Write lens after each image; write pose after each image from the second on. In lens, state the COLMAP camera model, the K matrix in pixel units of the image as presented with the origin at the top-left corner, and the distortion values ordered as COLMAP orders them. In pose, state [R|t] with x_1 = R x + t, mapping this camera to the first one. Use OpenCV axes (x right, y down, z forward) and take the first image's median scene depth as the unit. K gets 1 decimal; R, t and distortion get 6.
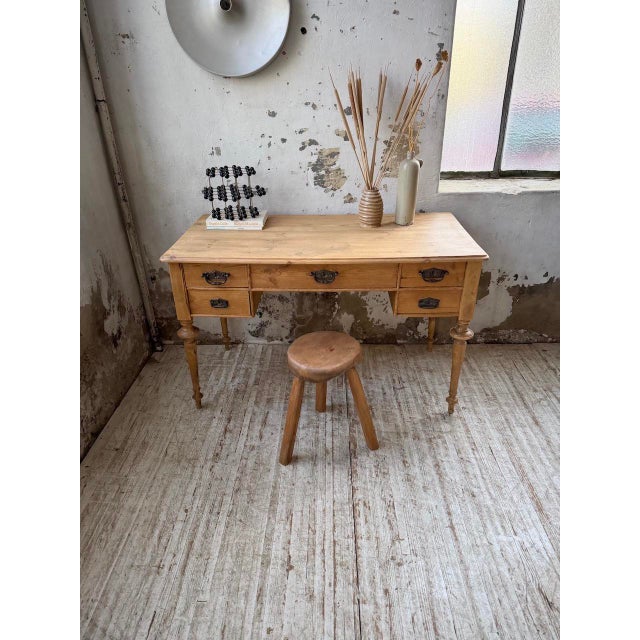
lens RADIAL K [[456.5, 0, 320.0], [0, 456.5, 322.2], [0, 0, 1]] dist [0.041755, -0.063258]
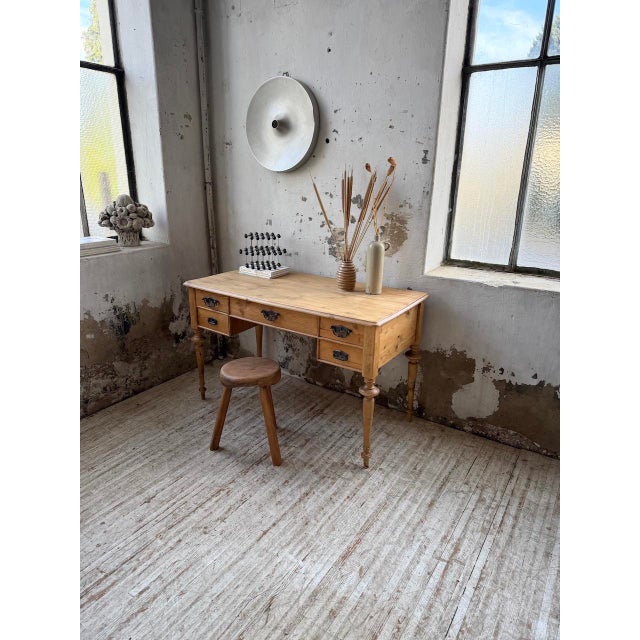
lens RADIAL K [[456.5, 0, 313.5], [0, 456.5, 322.8], [0, 0, 1]] dist [0.041755, -0.063258]
pose [[0.841327, 0.198439, -0.502783, 0.697985], [-0.276577, 0.957224, -0.085009, -0.003169], [0.464407, 0.210579, 0.860222, -0.056964]]
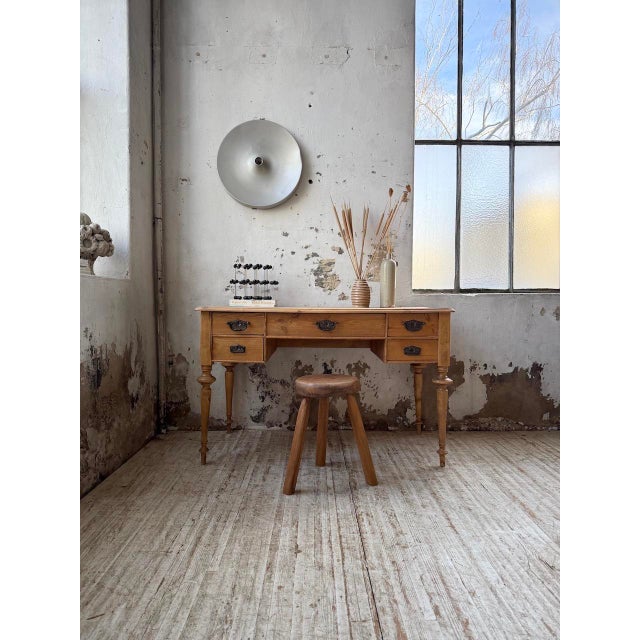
lens RADIAL K [[456.5, 0, 323.9], [0, 456.5, 318.2], [0, 0, 1]] dist [0.041755, -0.063258]
pose [[0.998887, 0.020307, 0.042564, -0.045750], [0.000578, 0.897207, -0.441609, 0.383168], [-0.047157, 0.441143, 0.896197, -0.102956]]
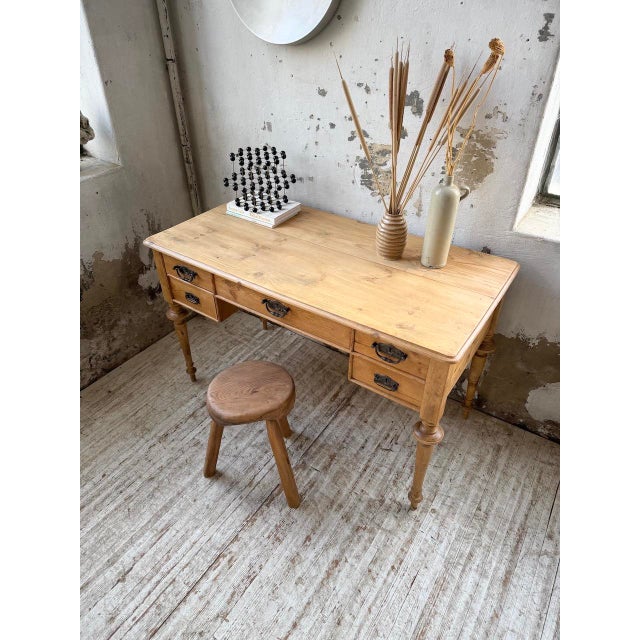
lens RADIAL K [[456.5, 0, 317.4], [0, 456.5, 325.5], [0, 0, 1]] dist [0.041755, -0.063258]
pose [[0.841871, 0.333496, -0.424304, 0.403926], [-0.262993, 0.940063, 0.217064, -0.249164], [0.471262, -0.071151, 0.879118, 0.252272]]
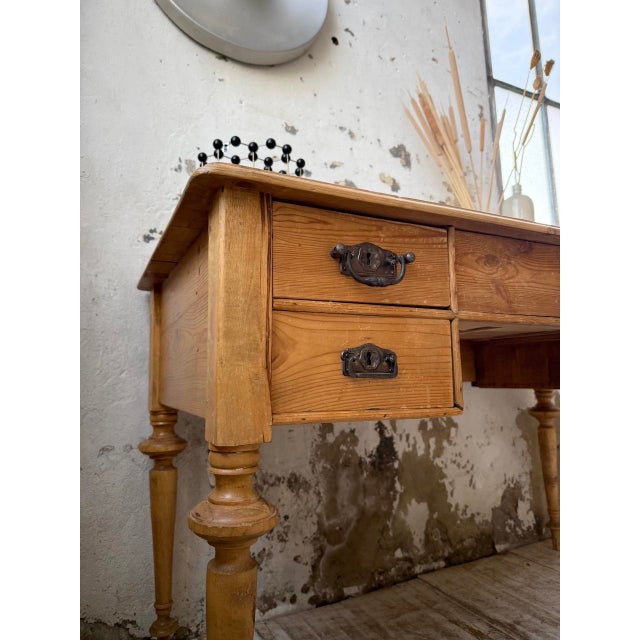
lens RADIAL K [[459.1, 0, 325.2], [0, 459.1, 315.7], [0, 0, 1]] dist [0.003621, -0.024275]
pose [[0.879809, 0.048984, 0.472797, -0.354355], [0.236933, 0.817101, -0.525556, 0.071173], [-0.412067, 0.574410, 0.707286, 0.742689]]
